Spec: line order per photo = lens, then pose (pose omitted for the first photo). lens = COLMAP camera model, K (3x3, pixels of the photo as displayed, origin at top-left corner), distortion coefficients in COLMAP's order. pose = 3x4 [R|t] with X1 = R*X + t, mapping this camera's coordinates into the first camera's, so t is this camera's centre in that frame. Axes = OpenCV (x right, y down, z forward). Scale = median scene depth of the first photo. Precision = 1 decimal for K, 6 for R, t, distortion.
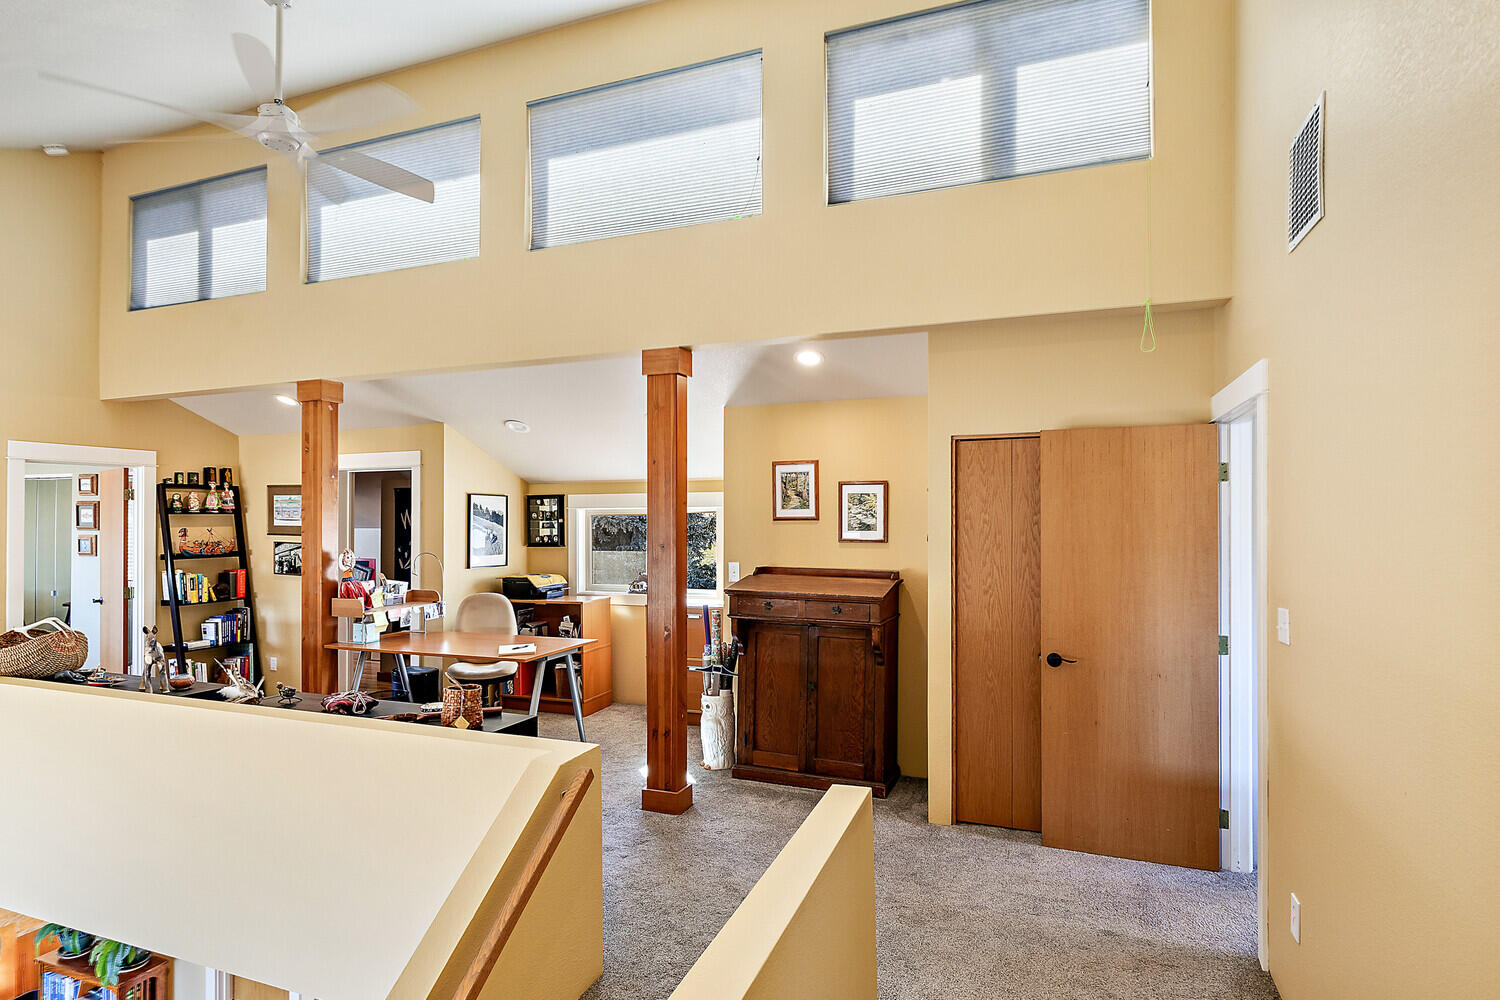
lens RADIAL K [[797.5, 0, 750.0], [0, 797.5, 500.0], [0, 0, 1]] dist [0.002470, 0.000833]
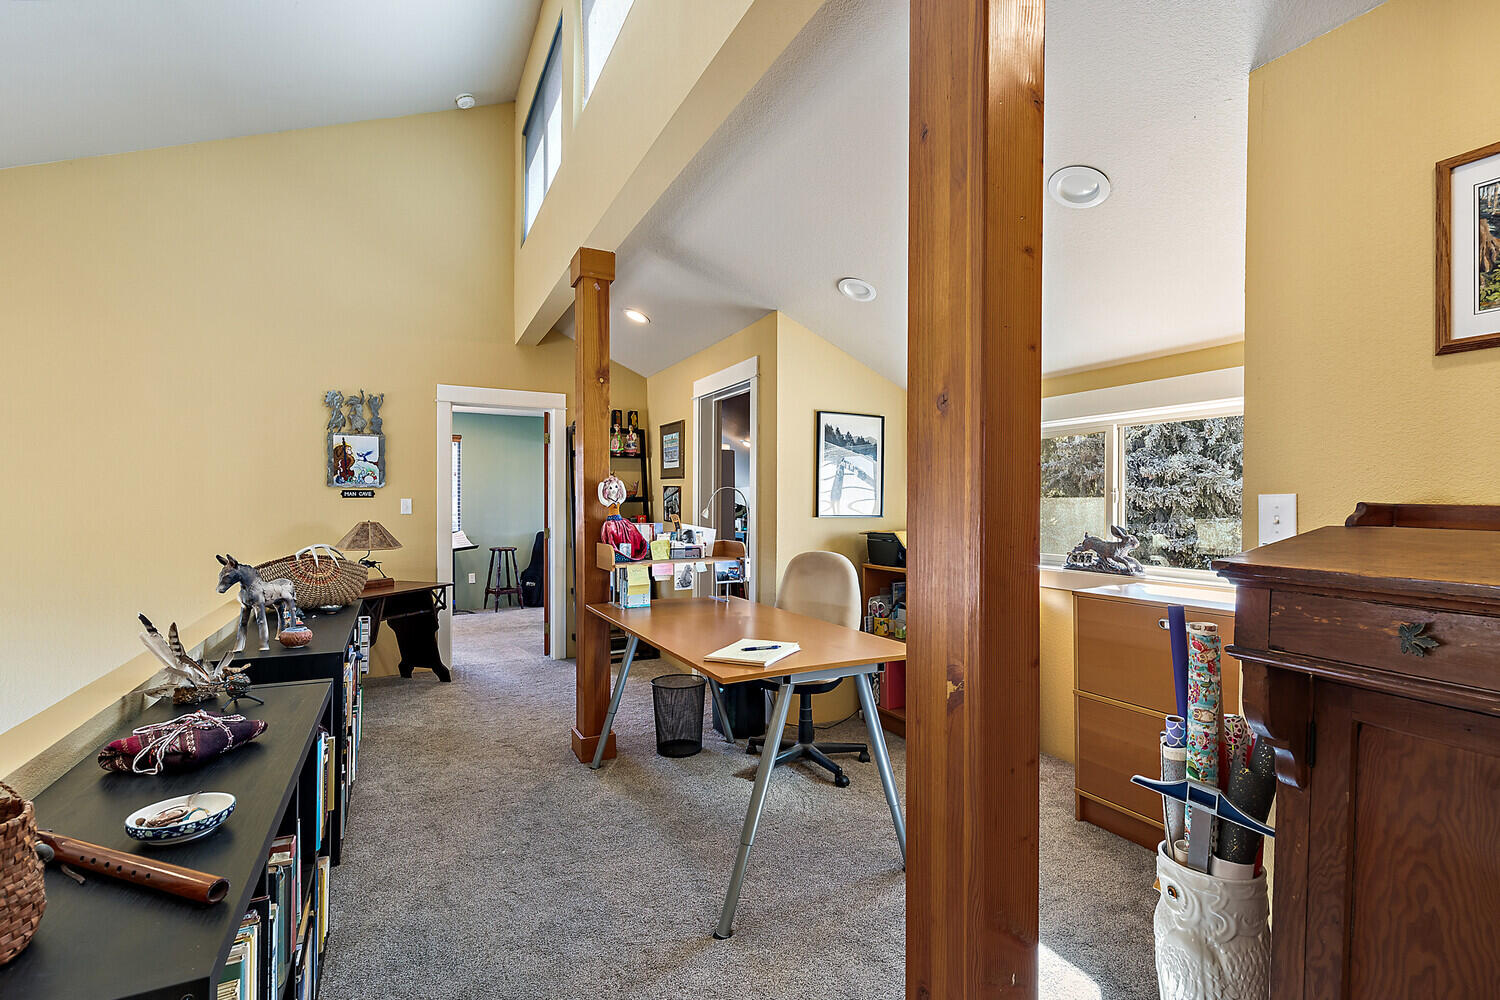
lens RADIAL K [[684.7, 0, 759.3], [0, 684.7, 504.3], [0, 0, 1]] dist [0.008847, -0.000380]
pose [[0.754237, 0.008022, -0.656553, 0.007400], [0.006962, 0.999771, 0.020213, 0.075246], [0.656565, -0.019816, 0.754009, 0.619184]]
